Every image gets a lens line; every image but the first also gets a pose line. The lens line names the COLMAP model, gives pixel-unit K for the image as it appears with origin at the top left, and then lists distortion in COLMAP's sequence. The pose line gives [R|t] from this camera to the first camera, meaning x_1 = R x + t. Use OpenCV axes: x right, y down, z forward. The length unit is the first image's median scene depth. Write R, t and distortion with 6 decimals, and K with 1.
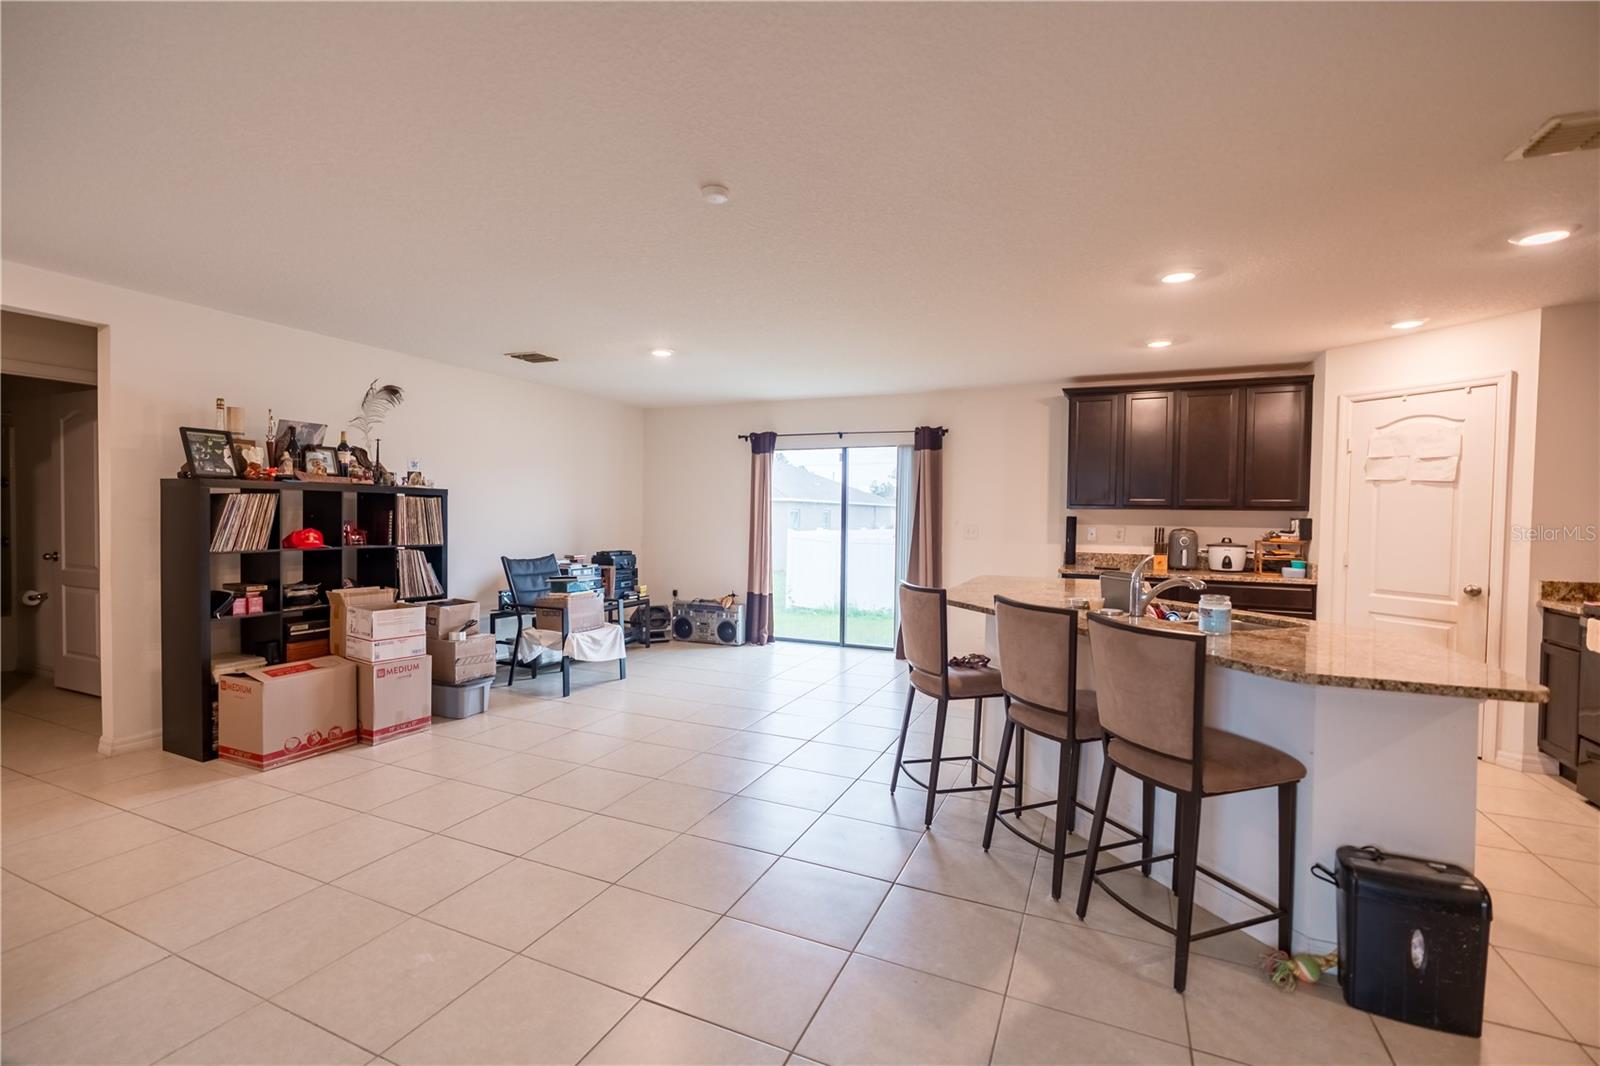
lens RADIAL K [[718.0, 0, 785.5], [0, 718.0, 530.8], [0, 0, 1]] dist [-0.012865, 0.006231]
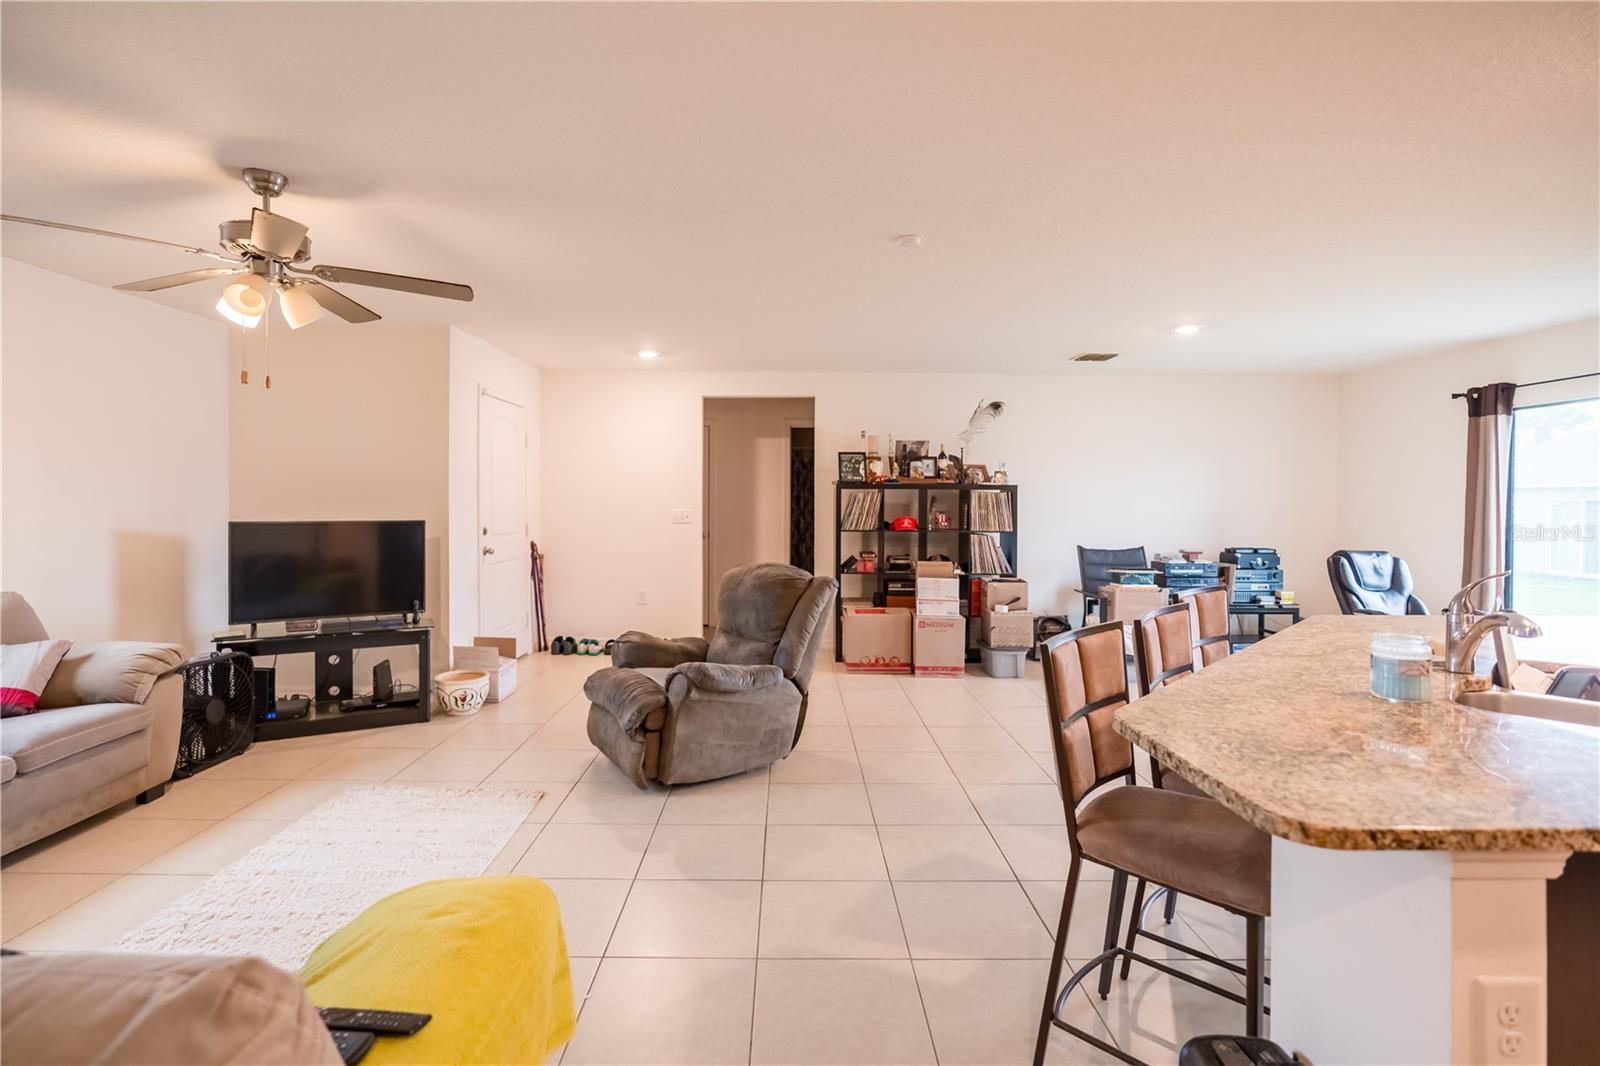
lens RADIAL K [[750.3, 0, 790.8], [0, 750.3, 512.0], [0, 0, 1]] dist [0.000789, 0.001774]
pose [[0.420631, 0.003064, -0.907227, 0.527793], [-0.020935, 0.999761, -0.006330, 0.002130], [0.906990, 0.021656, 0.420595, 0.157822]]
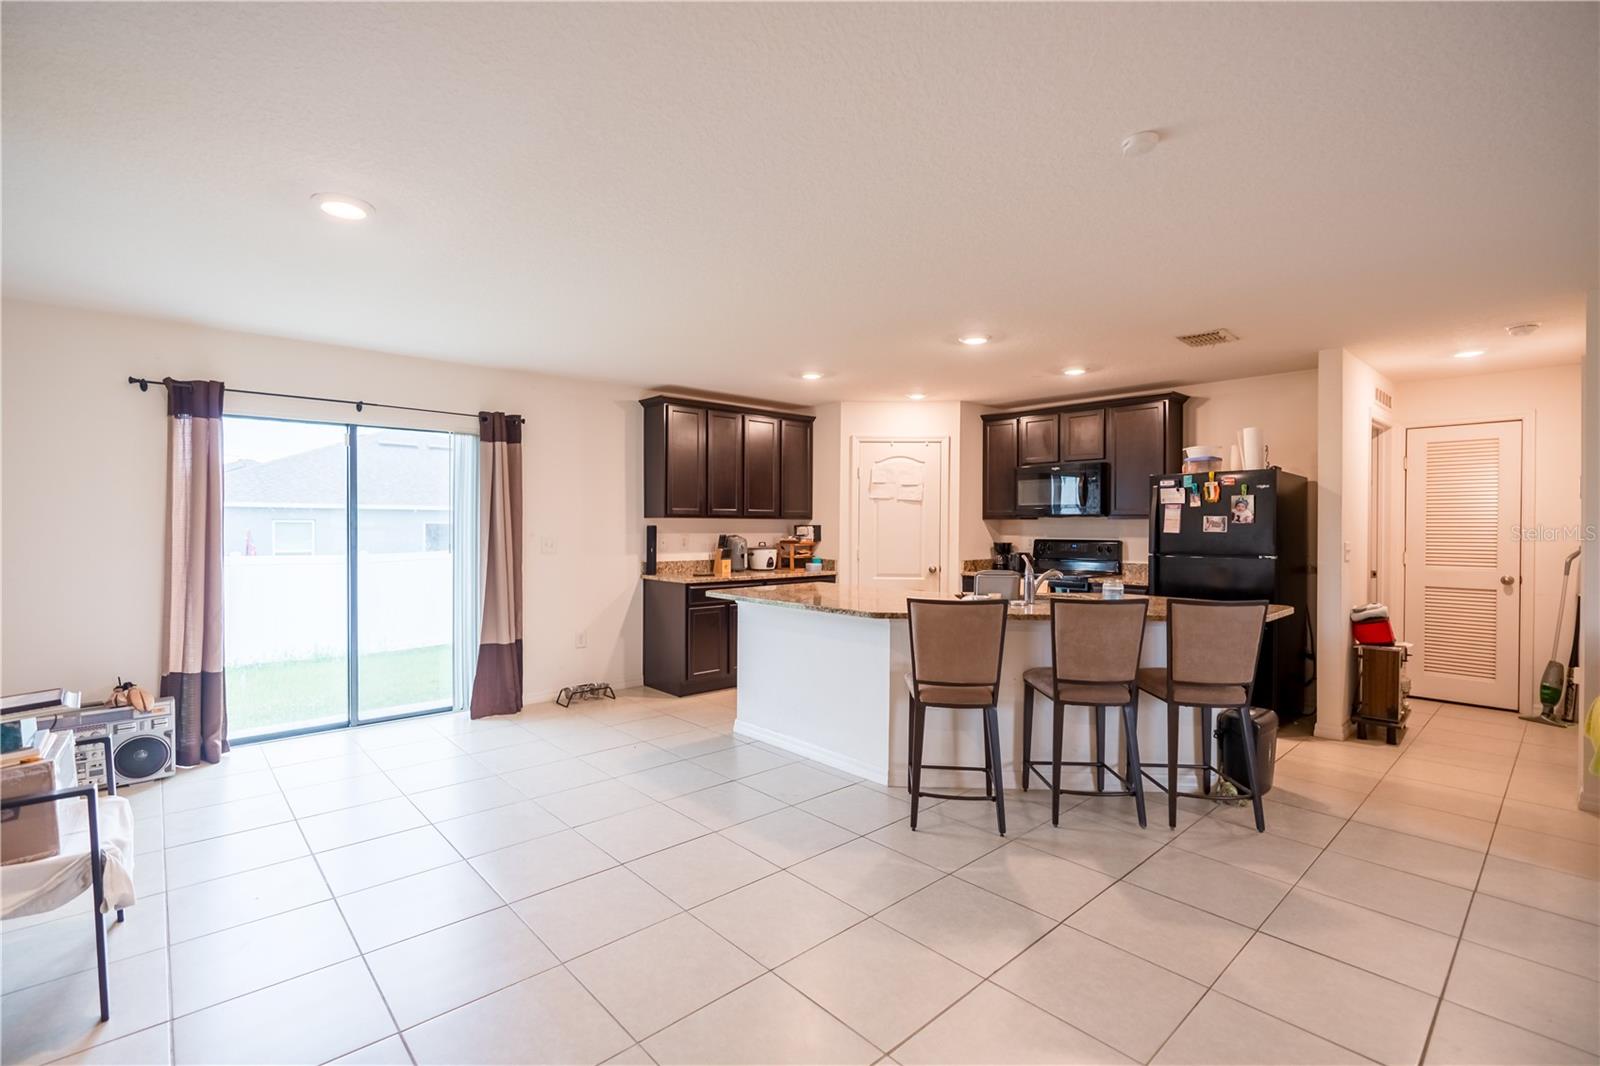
lens RADIAL K [[716.7, 0, 786.9], [0, 716.7, 530.0], [0, 0, 1]] dist [-0.015713, 0.005700]
pose [[0.401096, -0.017168, 0.915875, -0.552730], [0.024627, 0.999665, 0.007954, -0.022063], [-0.915705, 0.019365, 0.401384, 0.567029]]
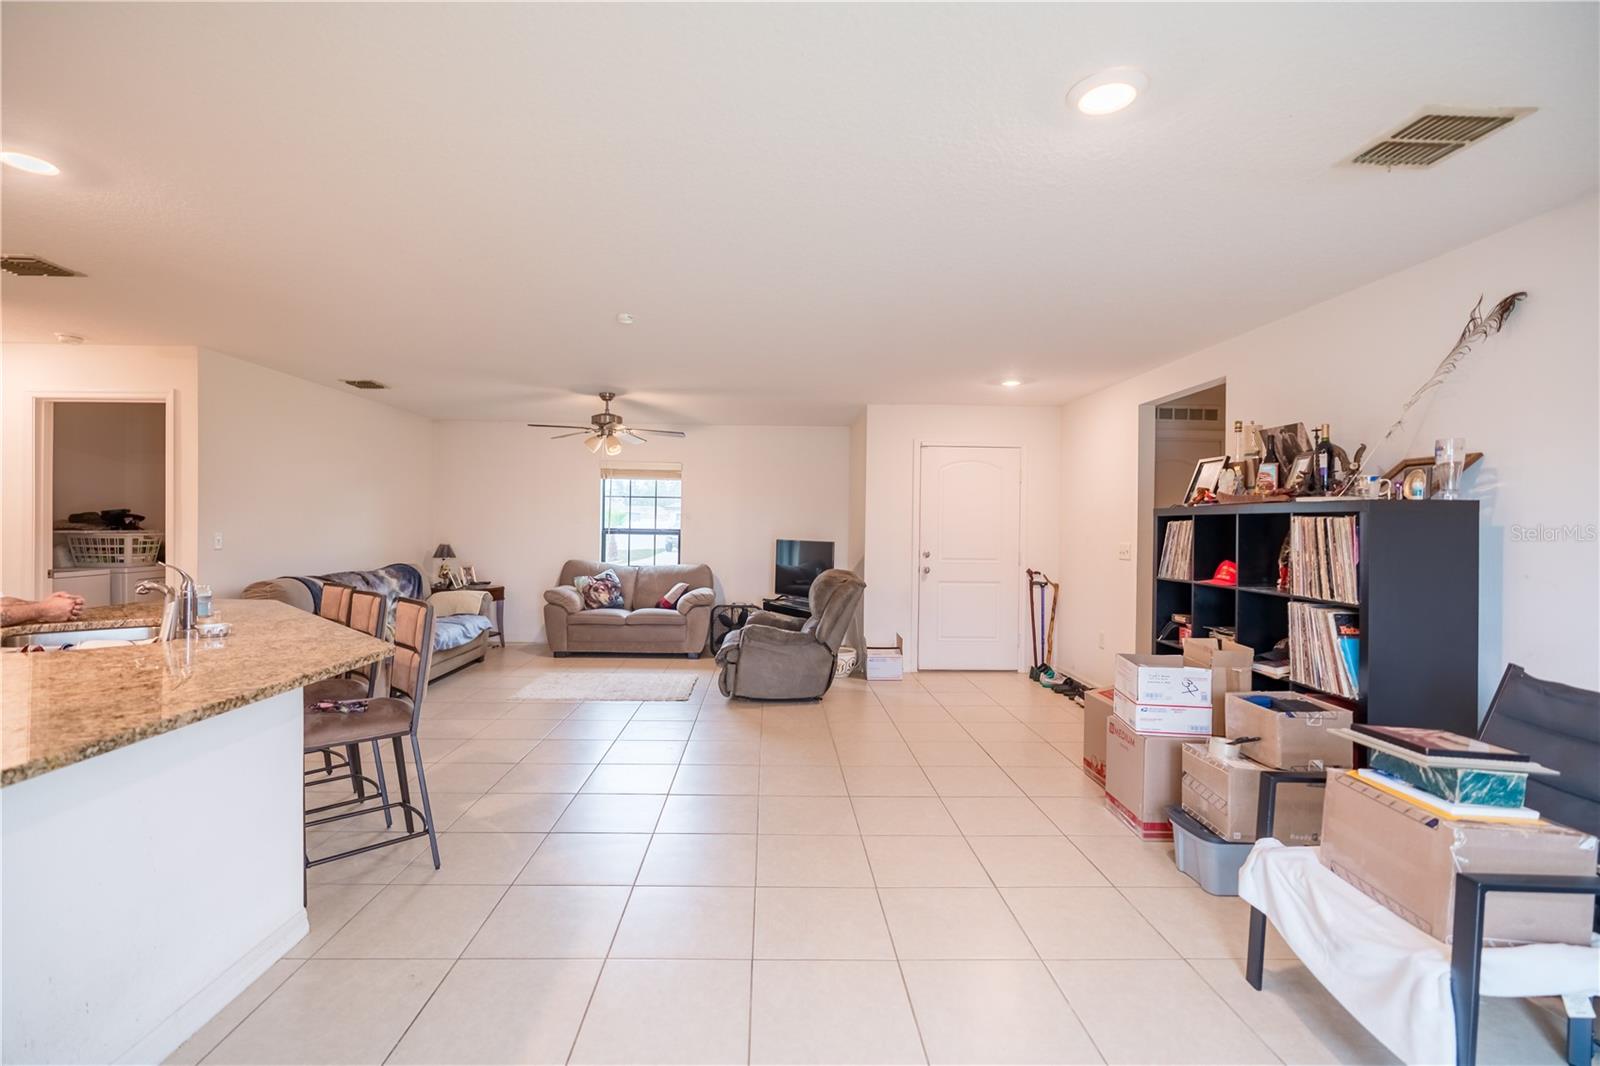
lens RADIAL K [[708.0, 0, 795.0], [0, 708.0, 528.7], [0, 0, 1]] dist [-0.012335, 0.000135]
pose [[-0.894421, -0.024697, -0.446543, 0.128444], [-0.036835, 0.999150, 0.018519, -0.033517], [0.445706, 0.033013, -0.894570, 1.367471]]
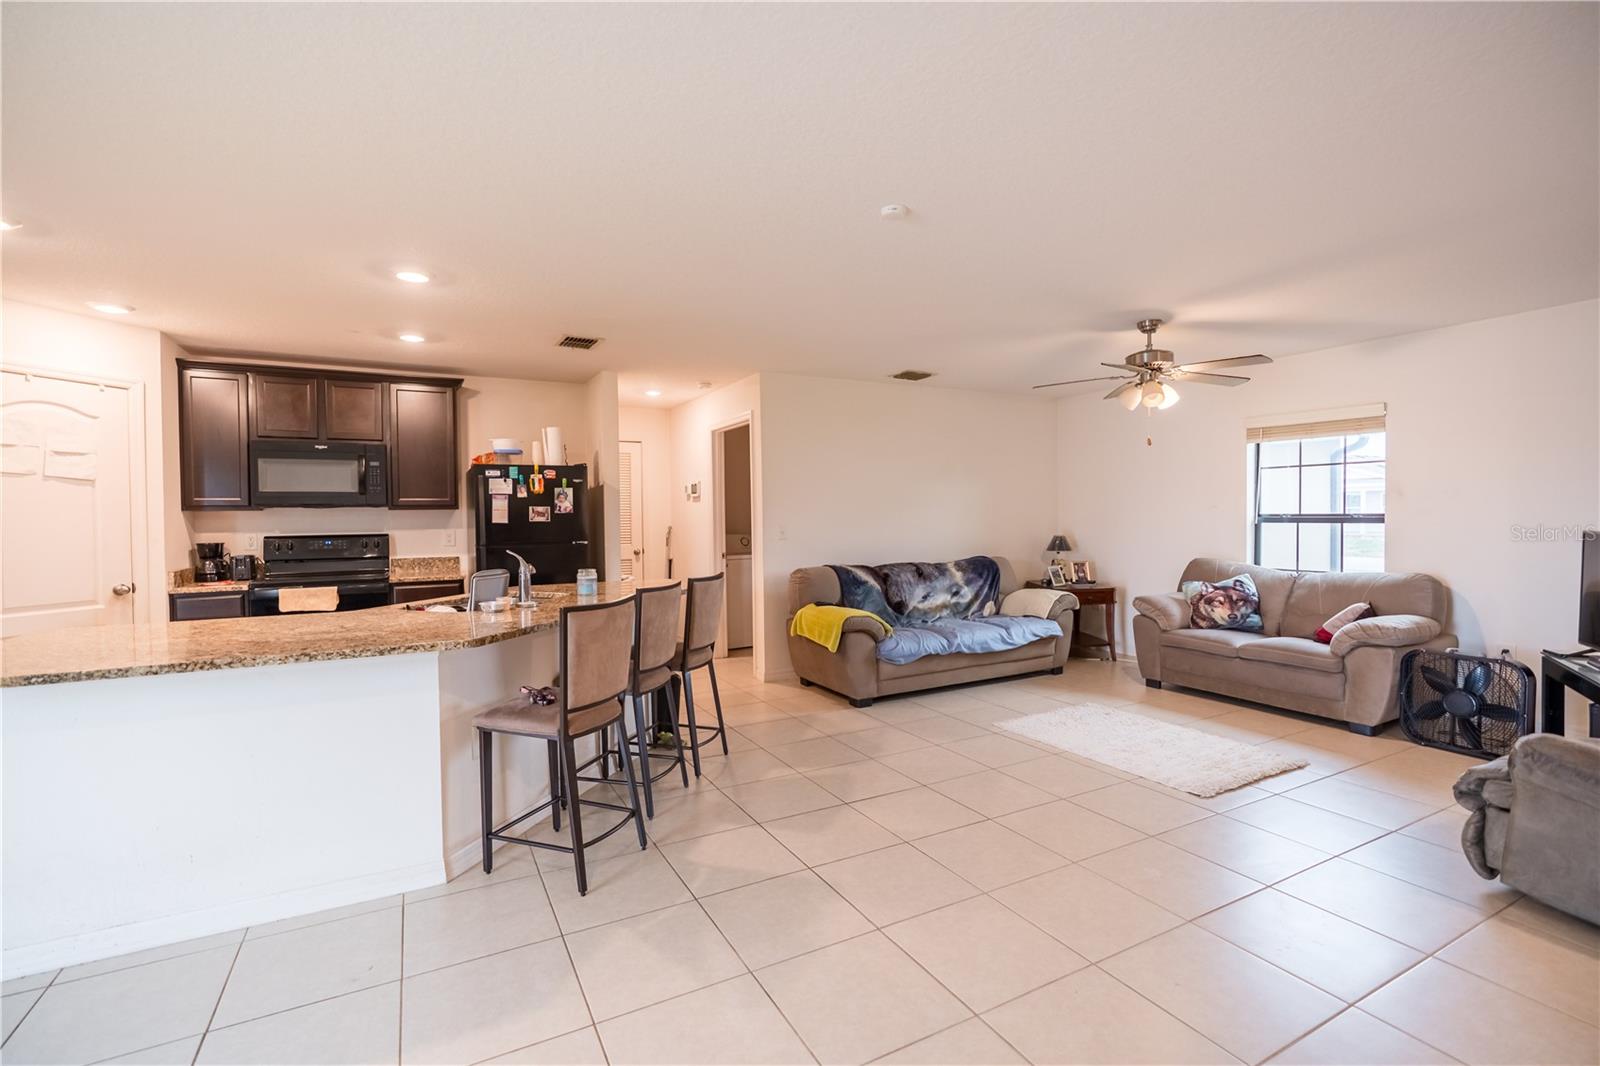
lens RADIAL K [[716.7, 0, 786.9], [0, 716.7, 530.0], [0, 0, 1]] dist [-0.015713, 0.005700]
pose [[-0.793049, -0.017351, 0.608911, -0.337164], [0.015369, 0.998706, 0.048474, -0.030134], [-0.608965, 0.047800, -0.791756, 1.055821]]
